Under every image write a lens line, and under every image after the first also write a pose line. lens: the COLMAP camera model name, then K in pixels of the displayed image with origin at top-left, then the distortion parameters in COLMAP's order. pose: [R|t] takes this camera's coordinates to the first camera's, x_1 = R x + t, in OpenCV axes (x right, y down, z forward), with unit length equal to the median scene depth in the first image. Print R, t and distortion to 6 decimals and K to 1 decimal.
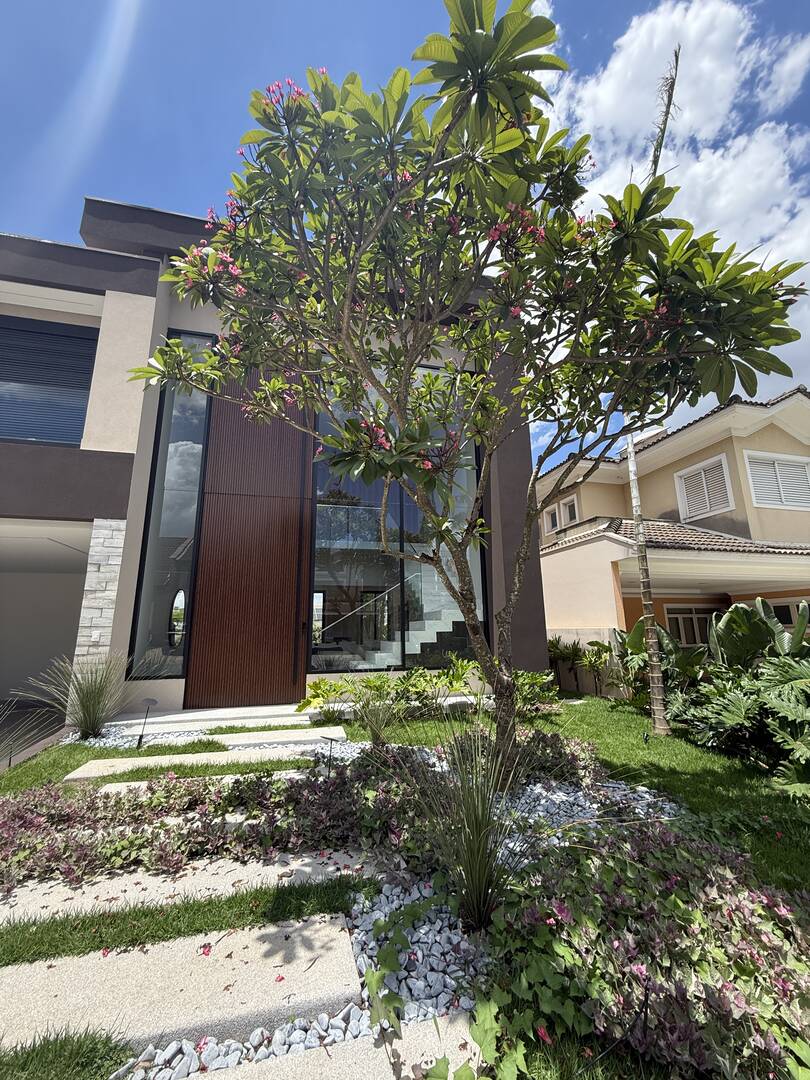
lens RADIAL K [[430.4, 0, 407.3], [0, 430.4, 538.5], [0, 0, 1]] dist [-0.002532, 0.000368]
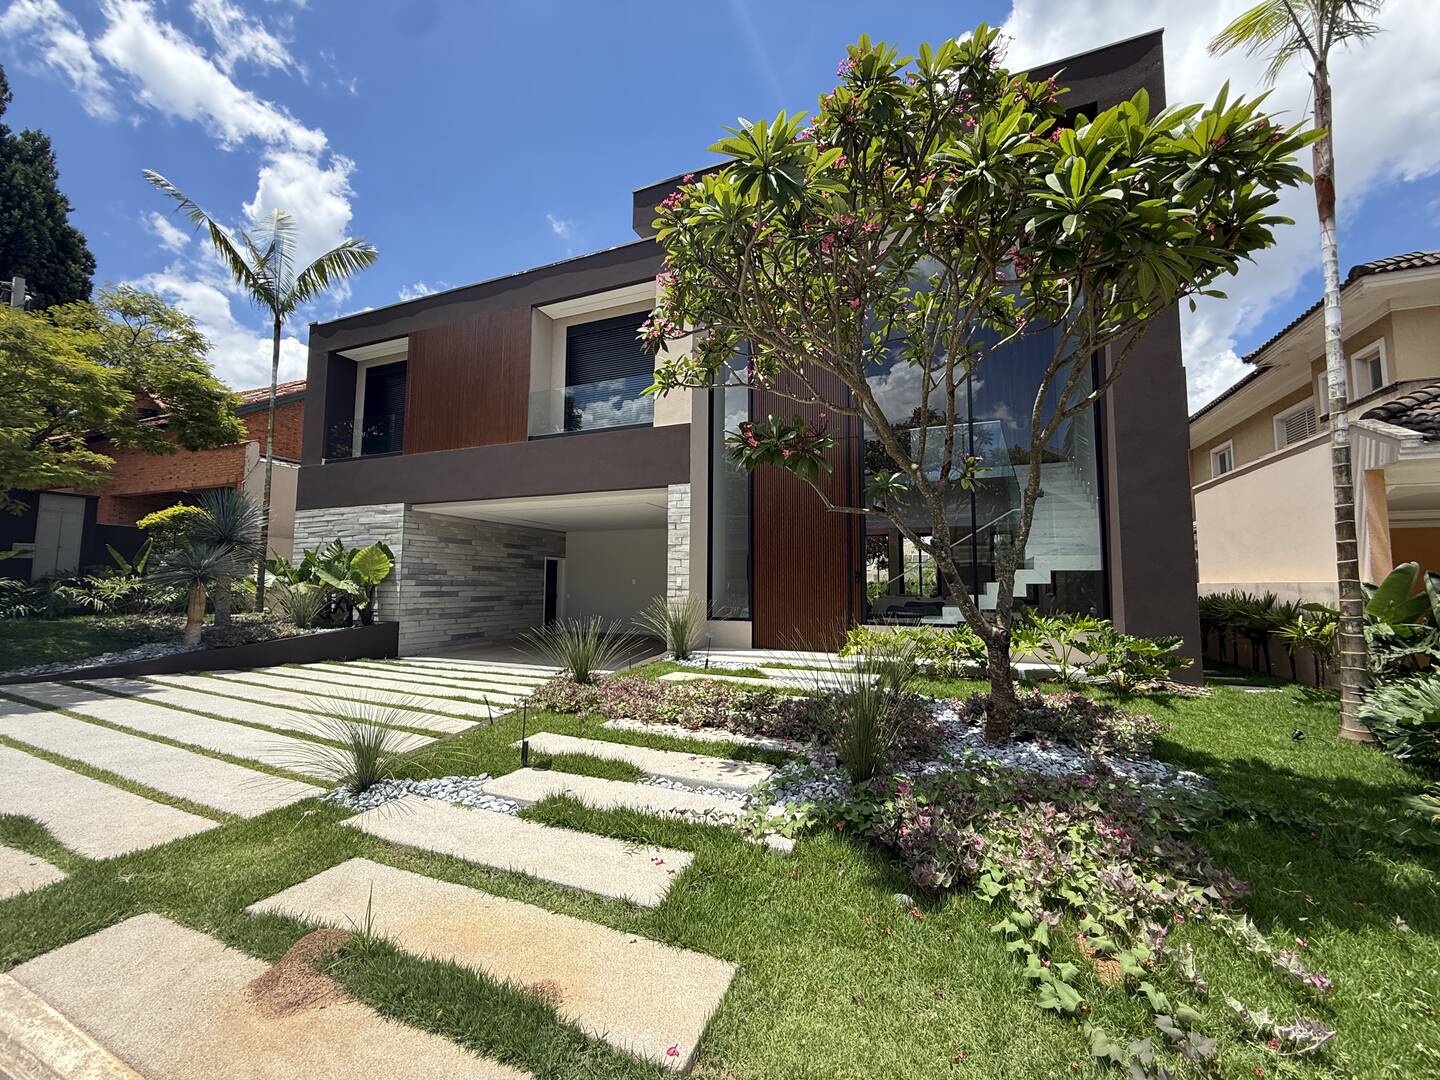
lens RADIAL K [[573.9, 0, 714.1], [0, 573.9, 542.6], [0, 0, 1]] dist [-0.002532, 0.000368]
pose [[0.797339, -0.027927, -0.602885, 0.394628], [0.111170, 0.988632, 0.101230, -0.042804], [0.593205, -0.147738, 0.791380, -0.247320]]
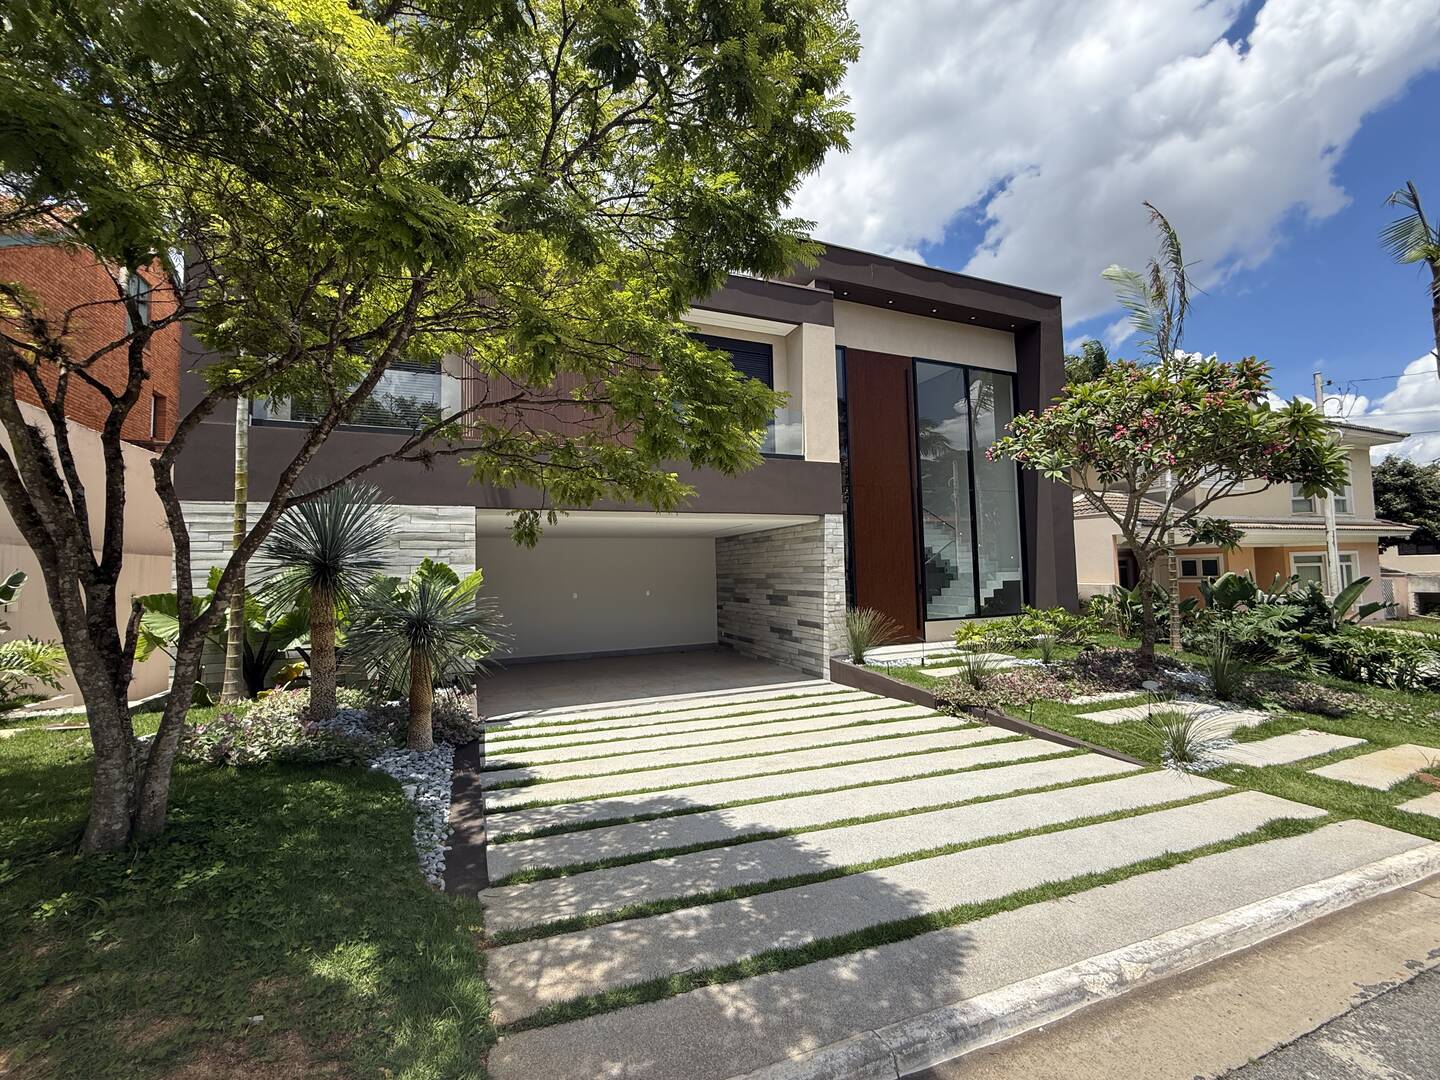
lens RADIAL K [[573.9, 0, 722.7], [0, 573.9, 529.6], [0, 0, 1]] dist [-0.002532, 0.000368]
pose [[0.988794, 0.001354, 0.149277, -1.624534], [-0.021316, 0.990993, 0.132204, -0.285919], [-0.147754, -0.133905, 0.979917, -0.915766]]
